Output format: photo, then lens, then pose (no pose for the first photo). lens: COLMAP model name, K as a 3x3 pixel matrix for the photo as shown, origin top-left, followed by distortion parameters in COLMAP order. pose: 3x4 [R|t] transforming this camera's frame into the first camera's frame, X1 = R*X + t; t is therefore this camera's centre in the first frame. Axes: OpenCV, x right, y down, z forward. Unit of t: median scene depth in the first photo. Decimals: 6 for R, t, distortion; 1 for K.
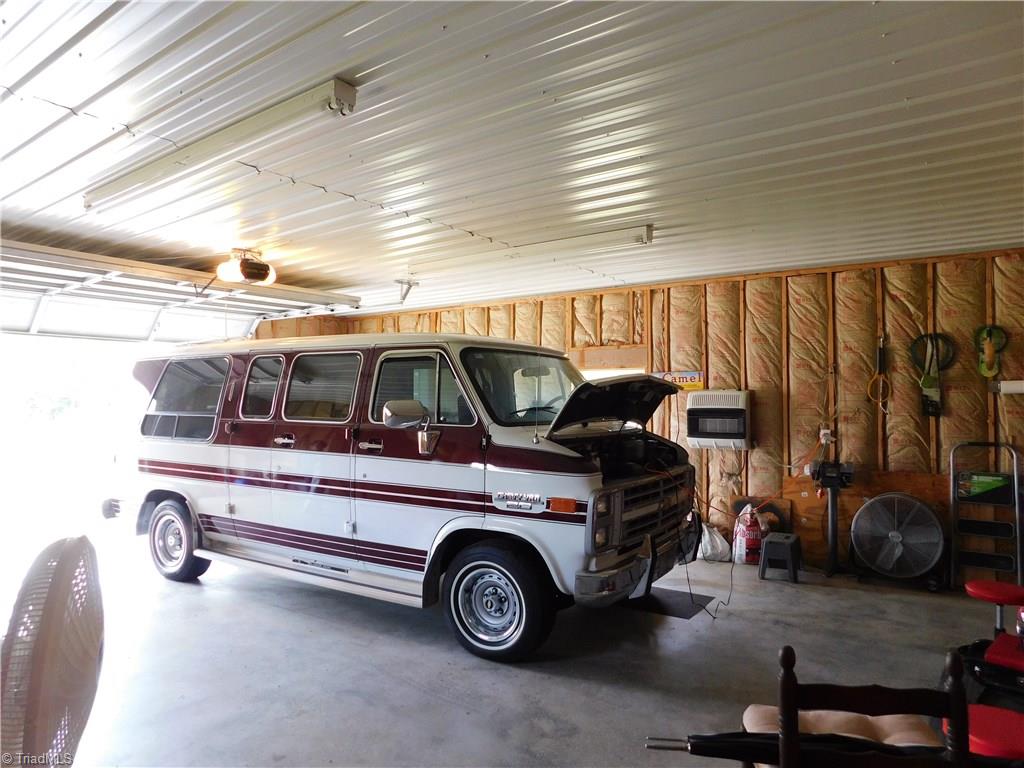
lens RADIAL K [[677.2, 0, 515.2], [0, 677.2, 380.2], [0, 0, 1]] dist [-0.069919, 0.048890]
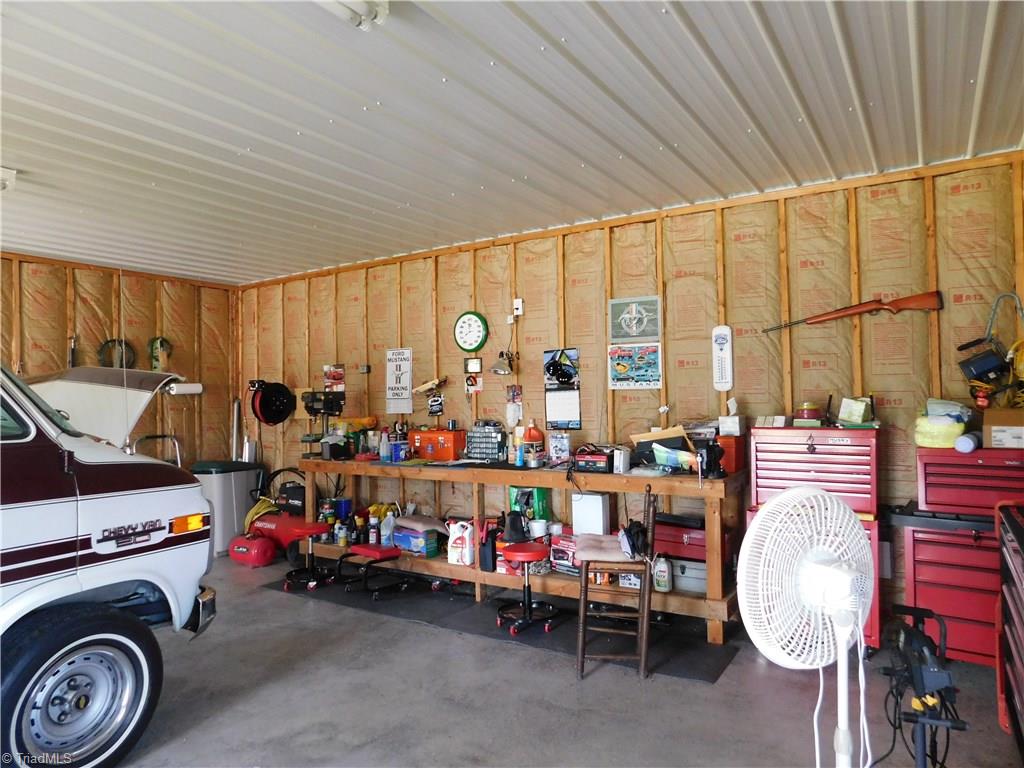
lens RADIAL K [[677.2, 0, 515.2], [0, 677.2, 380.2], [0, 0, 1]] dist [-0.069919, 0.048890]
pose [[-0.057859, 0.022296, 0.998076, -0.501213], [-0.012958, 0.999650, -0.023082, 0.013598], [-0.998241, -0.014269, -0.057550, 0.414848]]
